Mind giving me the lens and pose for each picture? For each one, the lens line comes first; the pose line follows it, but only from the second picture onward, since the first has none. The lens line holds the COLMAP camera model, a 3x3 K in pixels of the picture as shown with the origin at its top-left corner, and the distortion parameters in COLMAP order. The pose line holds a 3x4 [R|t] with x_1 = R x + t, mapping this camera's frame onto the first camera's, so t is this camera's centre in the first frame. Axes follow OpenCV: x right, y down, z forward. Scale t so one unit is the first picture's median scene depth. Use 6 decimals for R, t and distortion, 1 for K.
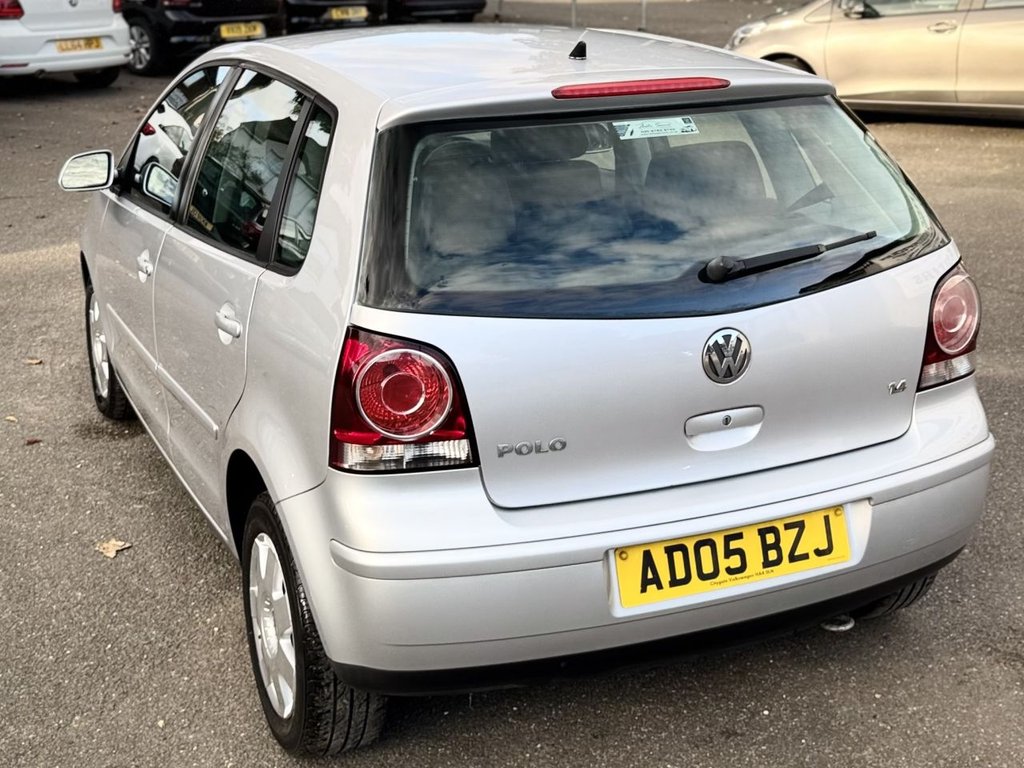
lens RADIAL K [[1445.4, 0, 541.3], [0, 1445.4, 318.6], [0, 0, 1]] dist [0.140988, -0.066815]
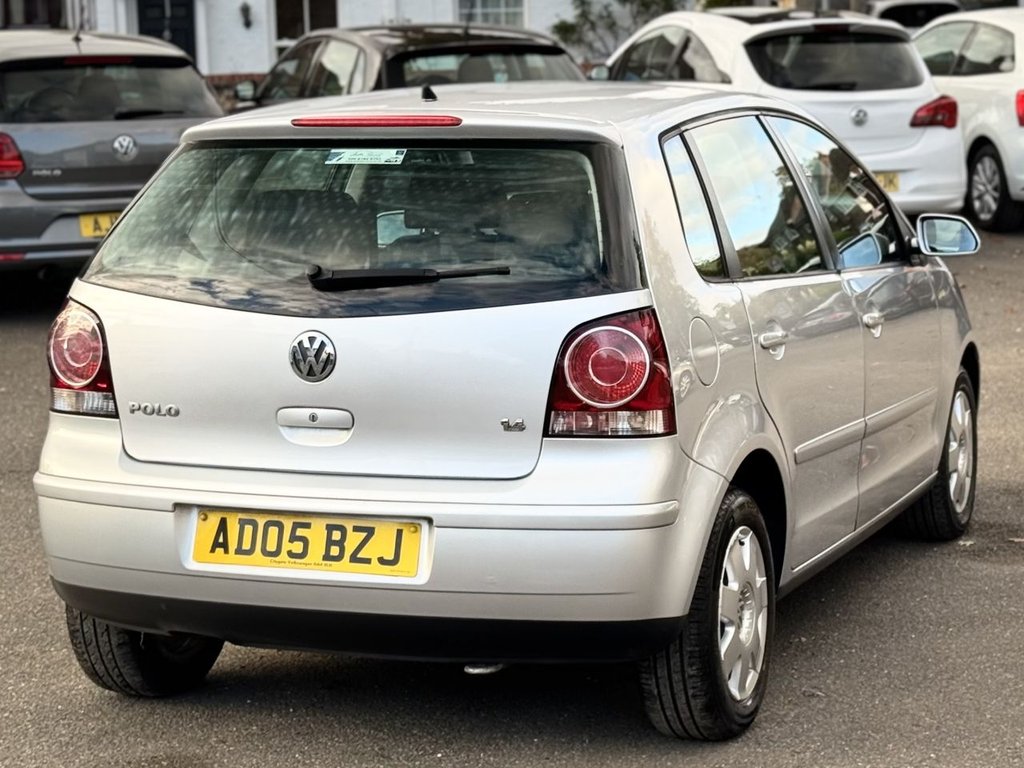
lens RADIAL K [[2486.1, 0, 512.0], [0, 2486.1, 384.0], [0, 0, 1]] dist [0.107253, 1.202231]
pose [[0.695944, 0.096964, -0.711519, 1.525448], [-0.177044, 0.983424, -0.039150, 0.090485], [0.695929, 0.153217, 0.701575, -0.203336]]
